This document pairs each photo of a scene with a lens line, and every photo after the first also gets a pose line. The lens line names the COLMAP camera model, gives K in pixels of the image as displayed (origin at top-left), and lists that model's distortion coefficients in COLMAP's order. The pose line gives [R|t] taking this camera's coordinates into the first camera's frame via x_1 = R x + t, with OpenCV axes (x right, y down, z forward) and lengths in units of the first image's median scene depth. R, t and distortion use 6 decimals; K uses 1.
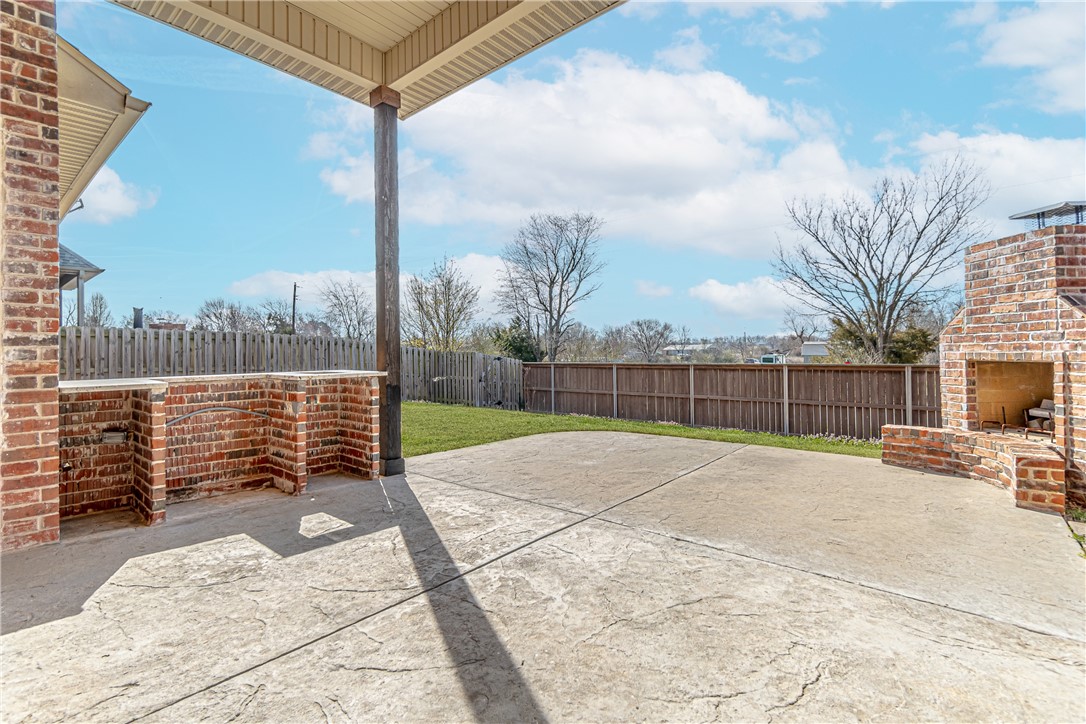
lens RADIAL K [[490.7, 0, 555.7], [0, 490.7, 346.5], [0, 0, 1]] dist [-0.002184, -0.000337]
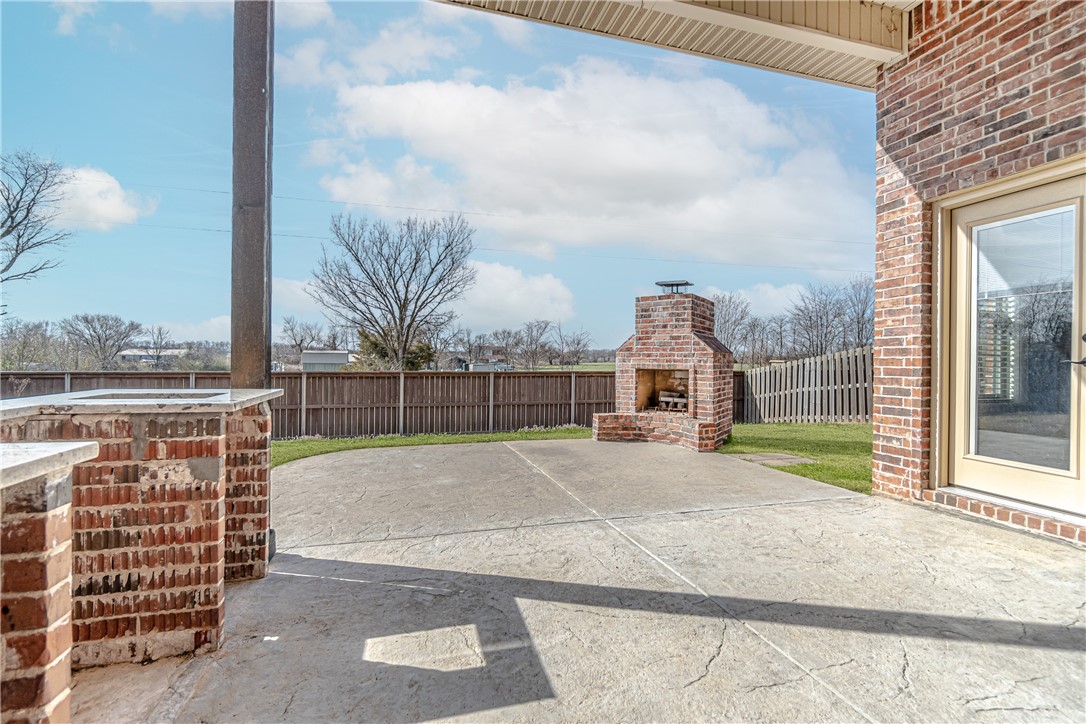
lens RADIAL K [[466.8, 0, 537.2], [0, 466.8, 363.3], [0, 0, 1]] dist [-0.002973, -0.000203]
pose [[0.578018, 0.008579, 0.815979, -0.625263], [-0.023462, 0.999706, 0.006109, 0.010090], [-0.815687, -0.022675, 0.578049, 0.419334]]
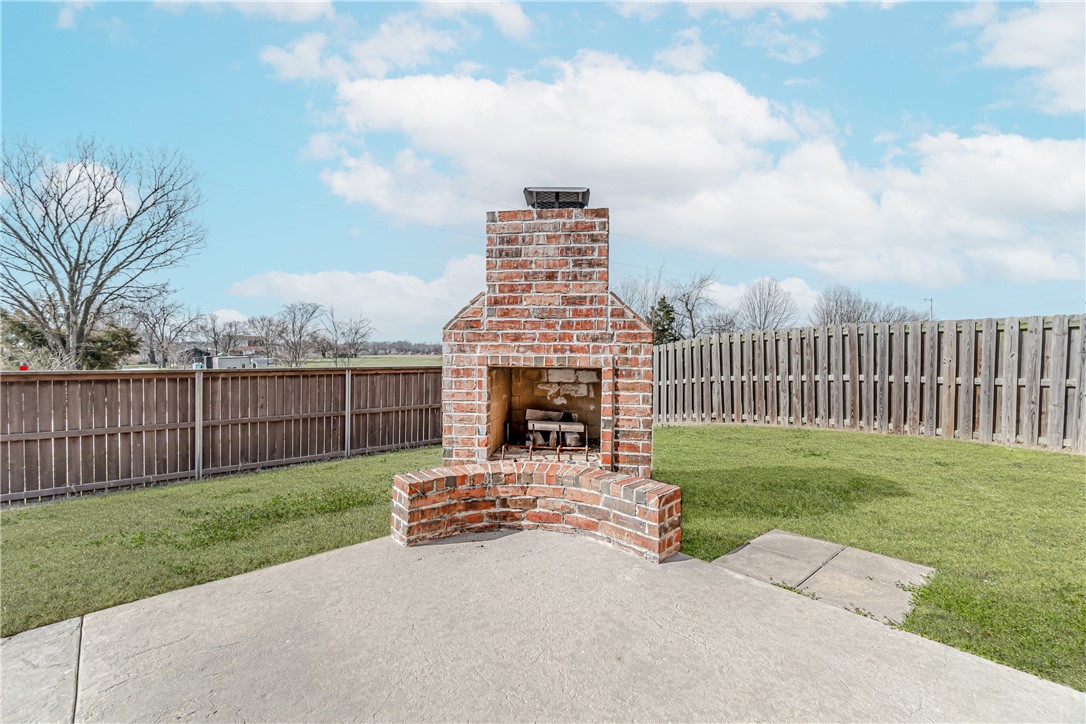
lens RADIAL K [[466.8, 0, 537.2], [0, 466.8, 363.3], [0, 0, 1]] dist [-0.002973, -0.000203]
pose [[0.158261, -0.007260, 0.987371, 0.174446], [-0.022704, 0.999682, 0.010990, 0.015723], [-0.987136, -0.024157, 0.158046, 0.884077]]
